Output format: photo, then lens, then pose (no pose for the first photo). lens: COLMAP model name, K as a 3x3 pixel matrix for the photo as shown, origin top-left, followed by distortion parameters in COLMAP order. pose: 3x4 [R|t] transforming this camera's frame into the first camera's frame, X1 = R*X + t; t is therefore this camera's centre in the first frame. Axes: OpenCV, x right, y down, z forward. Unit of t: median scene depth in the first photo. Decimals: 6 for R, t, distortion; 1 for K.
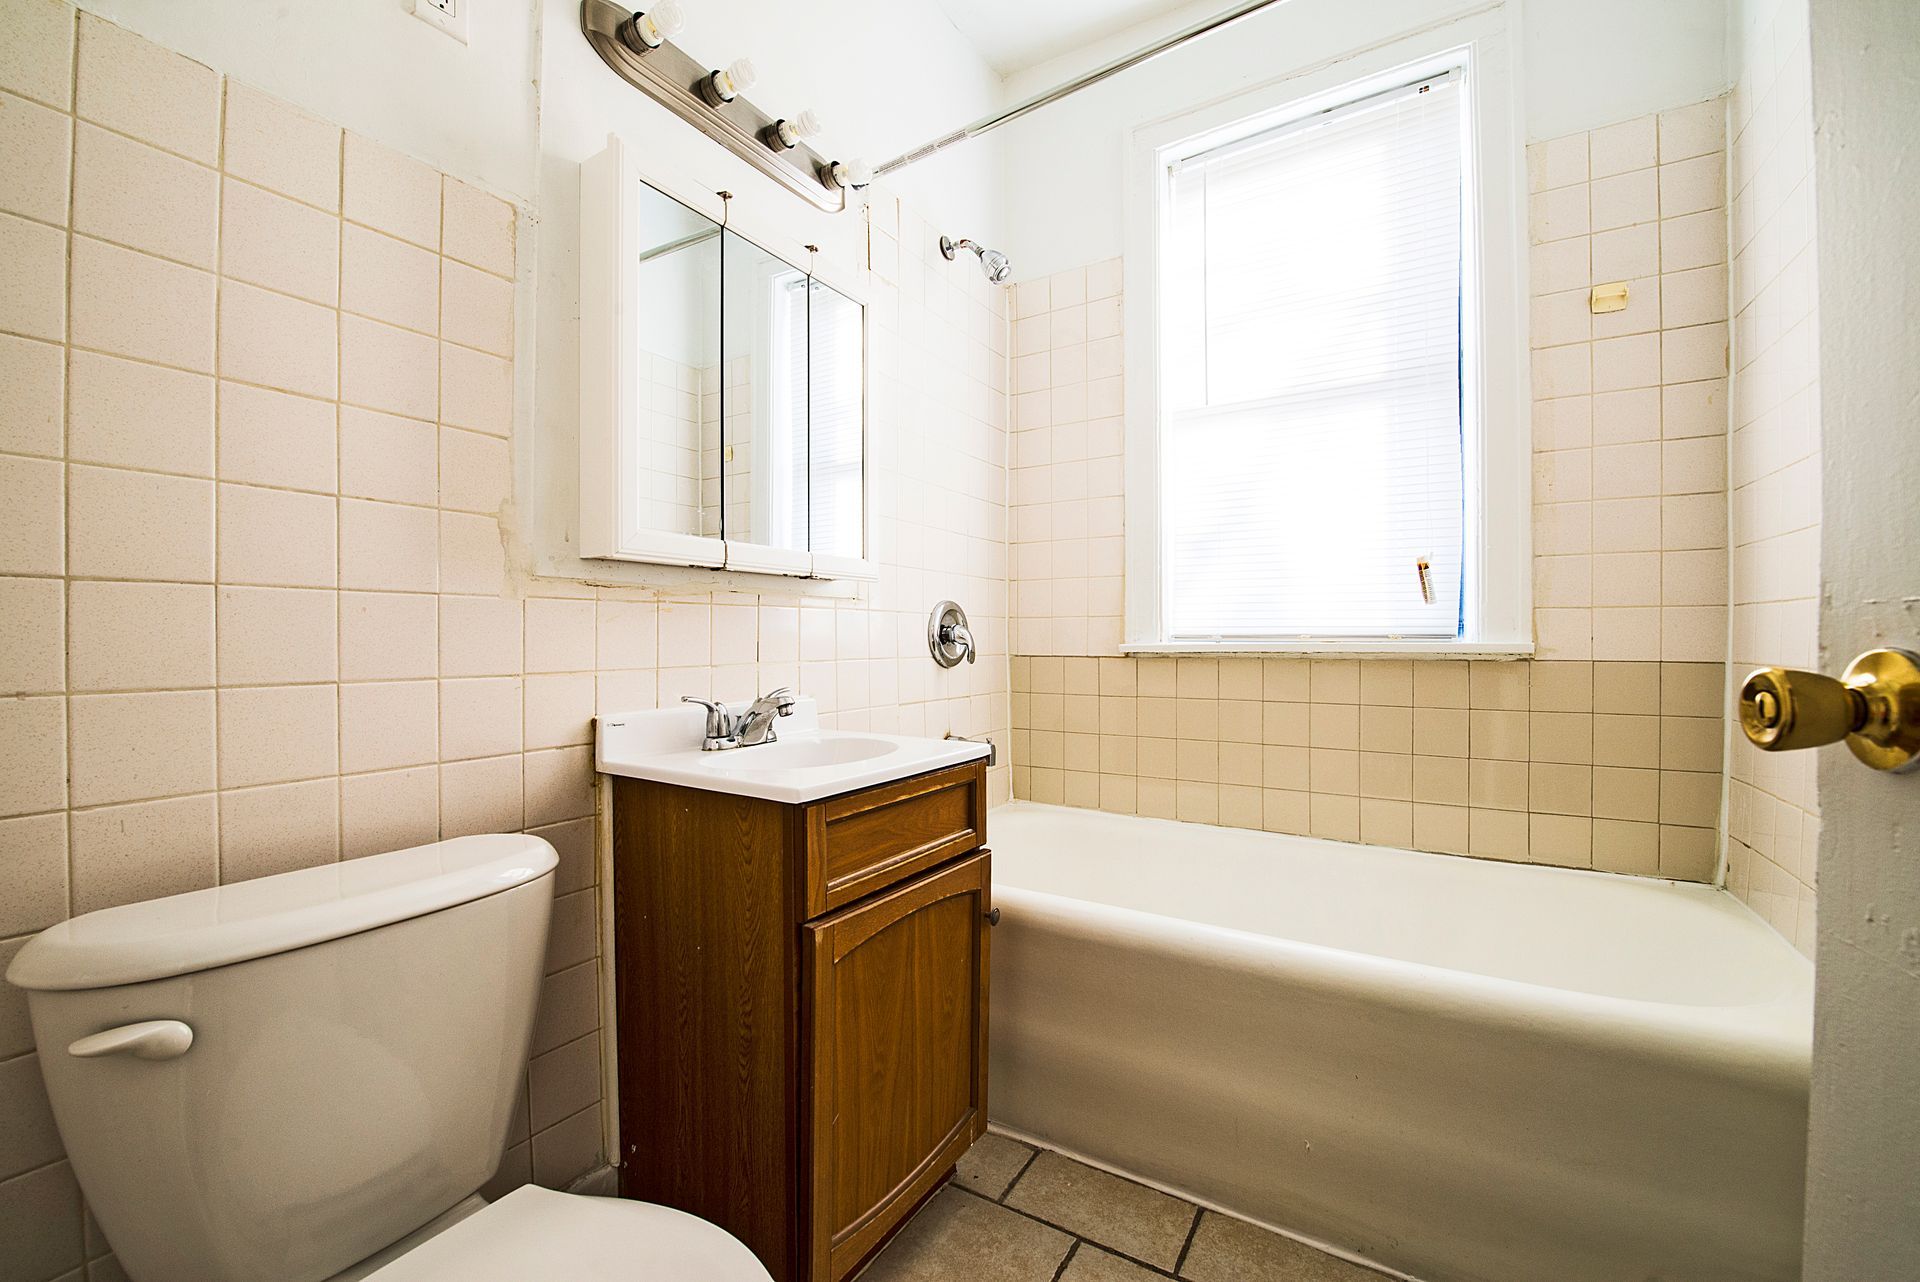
lens RADIAL K [[832.3, 0, 940.9], [0, 832.3, 643.6], [0, 0, 1]] dist [-0.015857, -0.002696]
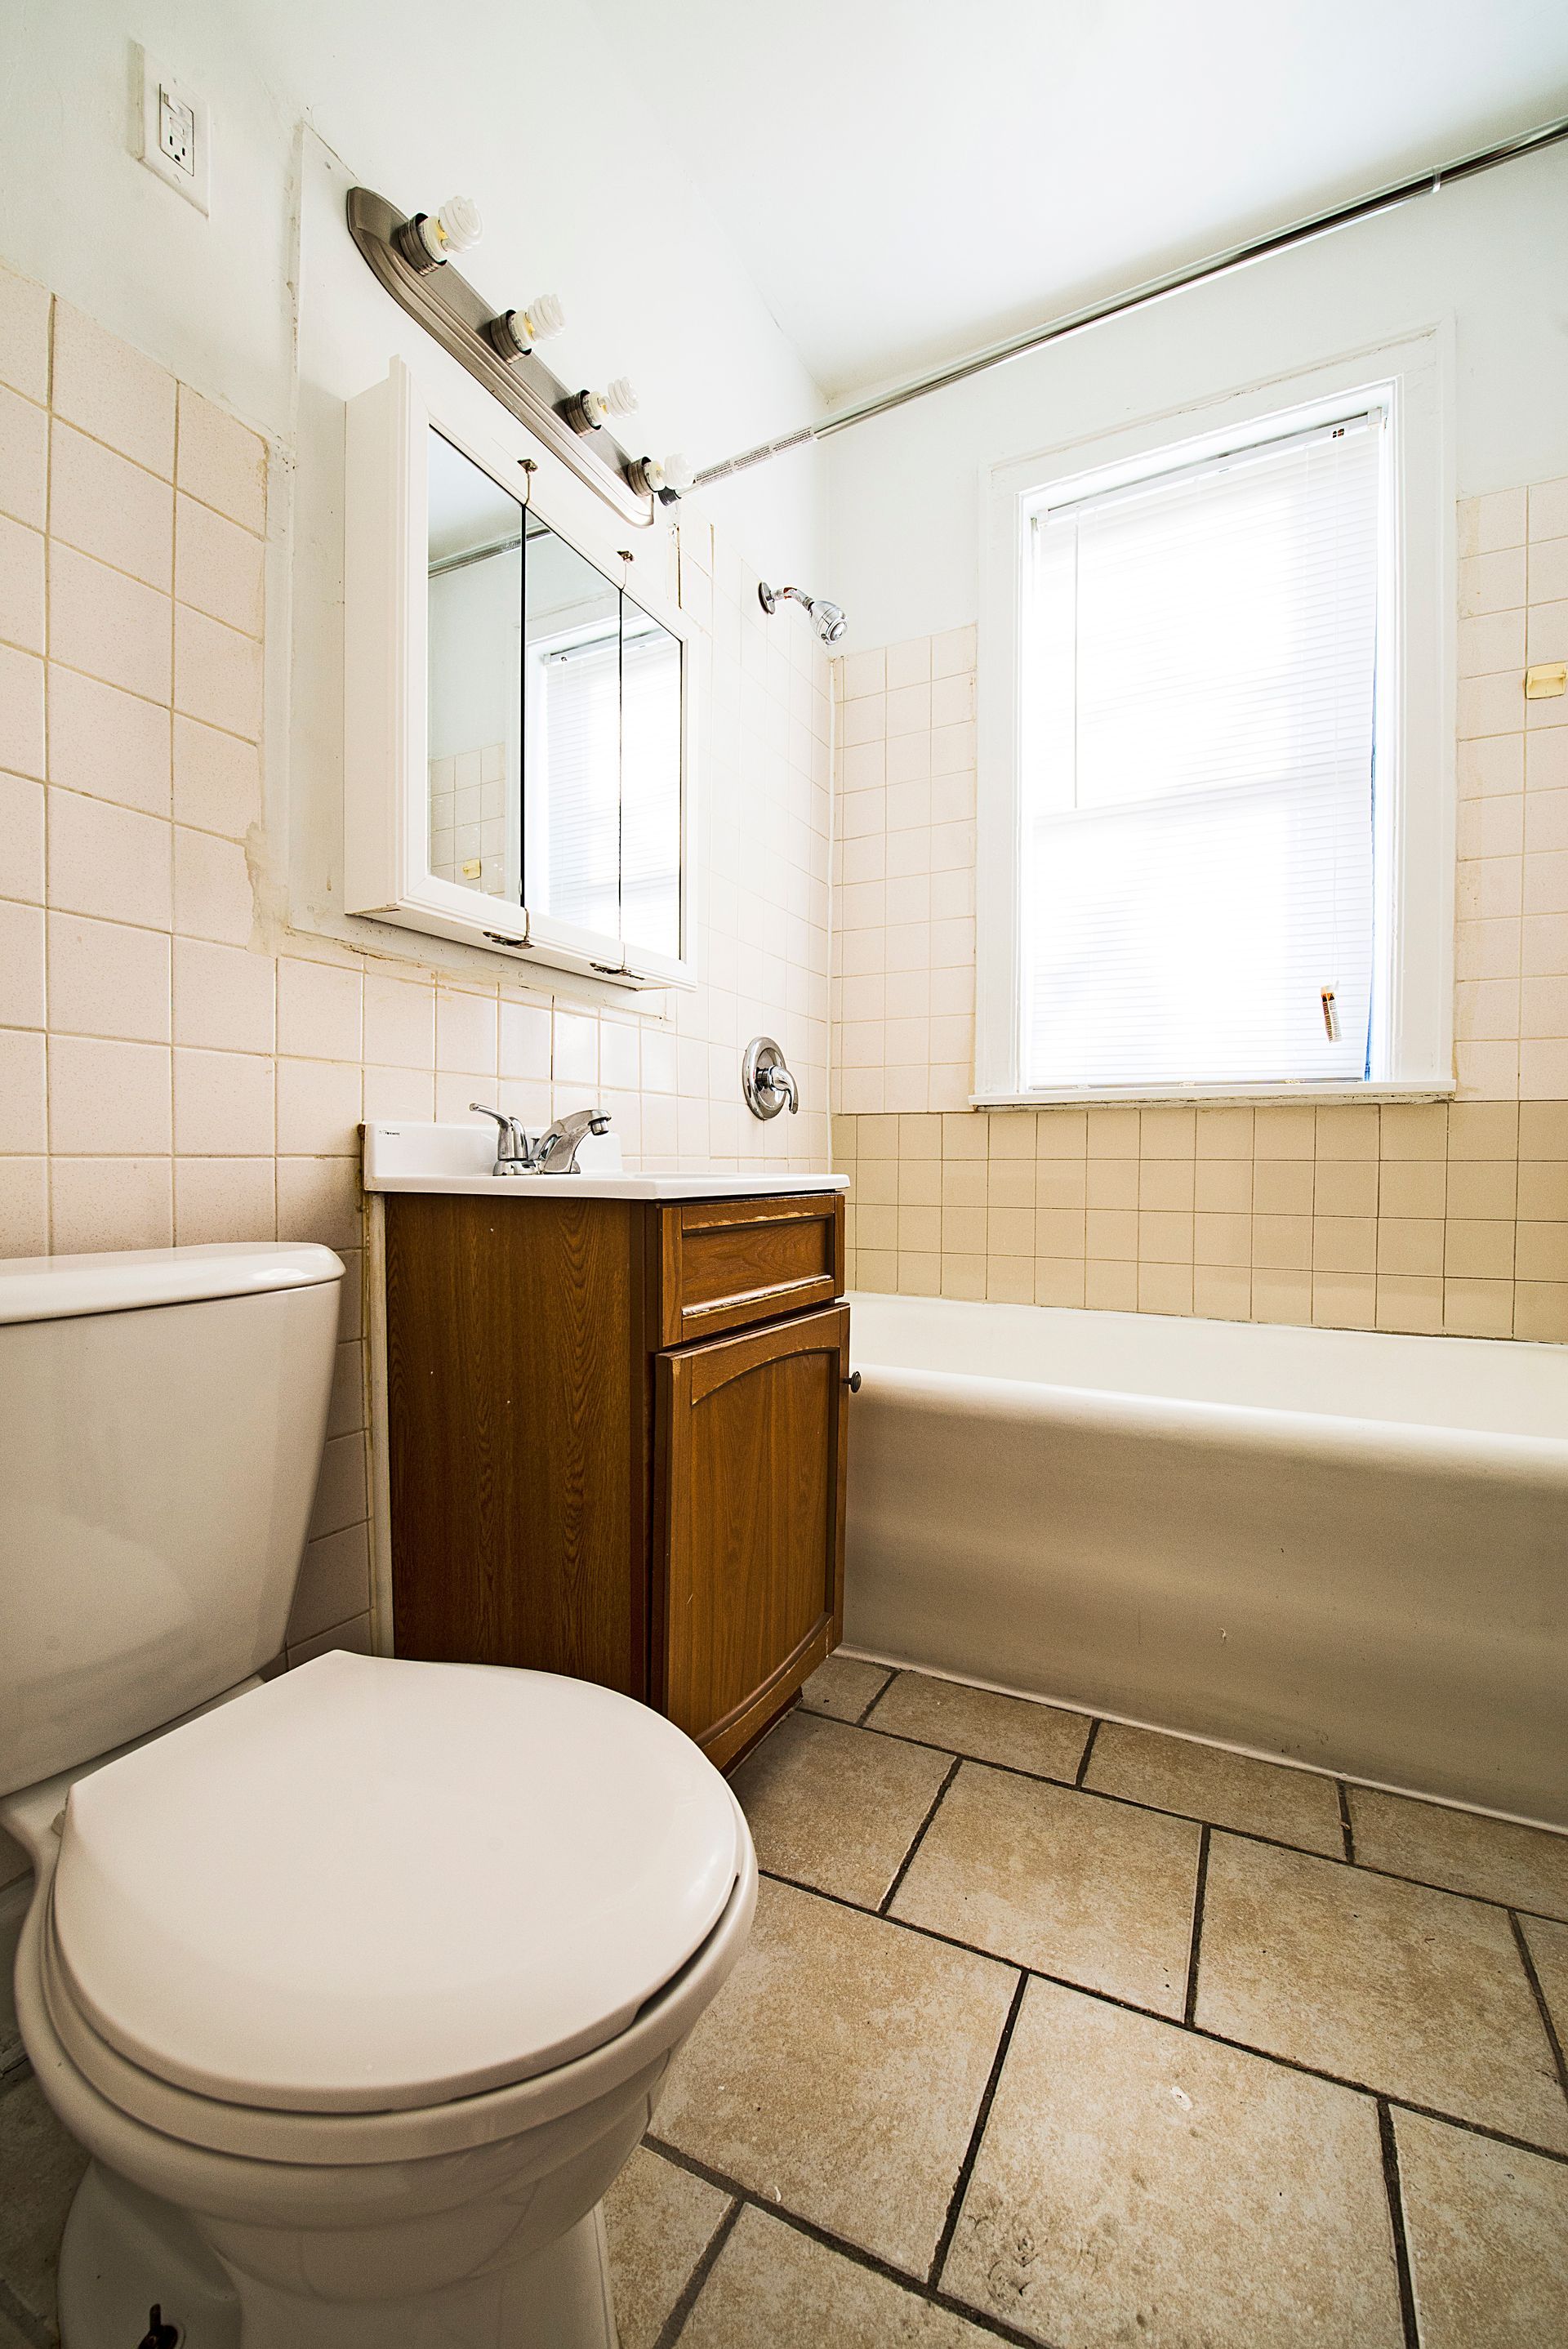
lens RADIAL K [[1018.3, 0, 798.5], [0, 1018.3, 1174.9], [0, 0, 1]] dist [-0.015857, -0.002696]
pose [[0.995380, 0.004803, 0.095896, -0.087937], [-0.006976, 0.999726, 0.022342, 0.100768], [-0.095762, -0.022908, 0.995141, 0.007500]]
